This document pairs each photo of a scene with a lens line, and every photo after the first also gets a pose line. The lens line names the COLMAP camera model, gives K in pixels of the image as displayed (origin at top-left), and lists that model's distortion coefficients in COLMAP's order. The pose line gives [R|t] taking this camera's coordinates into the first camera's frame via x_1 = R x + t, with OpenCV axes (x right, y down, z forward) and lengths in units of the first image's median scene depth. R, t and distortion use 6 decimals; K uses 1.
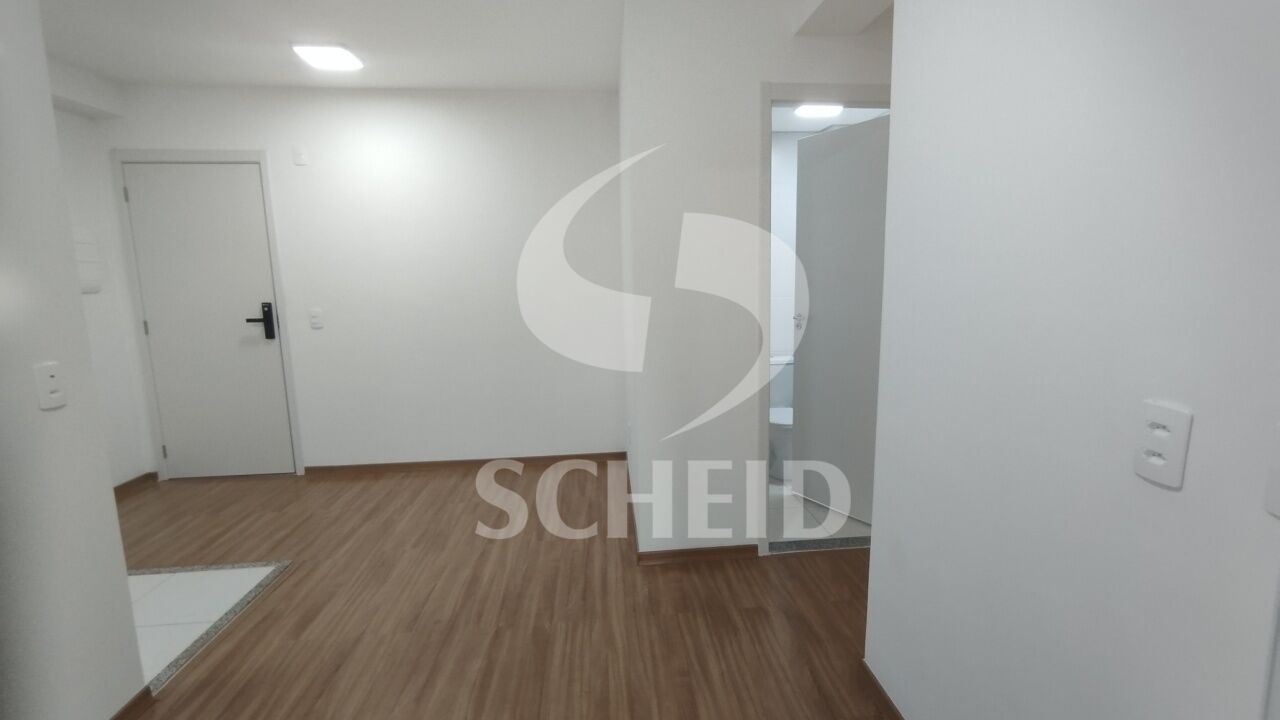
lens RADIAL K [[589.3, 0, 664.5], [0, 589.3, 361.3], [0, 0, 1]] dist [0.007934, -0.000110]
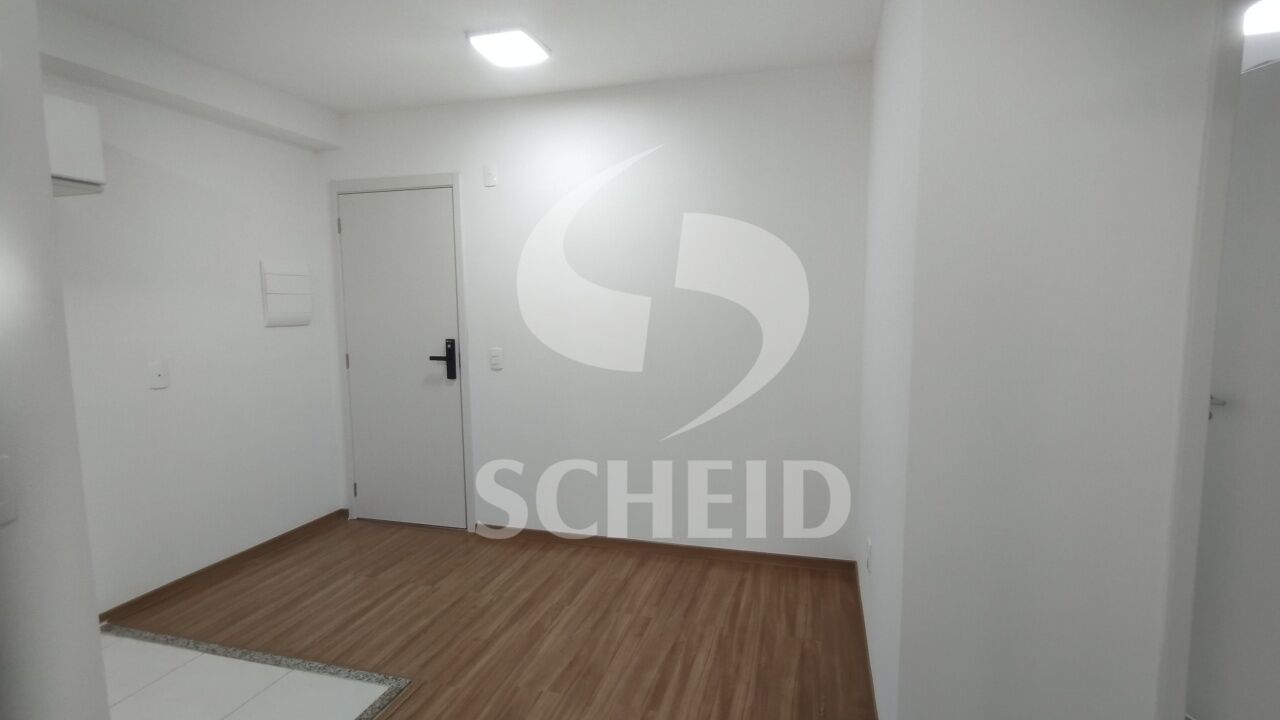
lens RADIAL K [[589.3, 0, 664.5], [0, 589.3, 361.3], [0, 0, 1]] dist [0.007934, -0.000110]
pose [[0.936490, 0.045671, -0.347709, -0.054017], [-0.062207, 0.997394, -0.036537, -0.057622], [0.345134, 0.055846, 0.936891, 0.293306]]
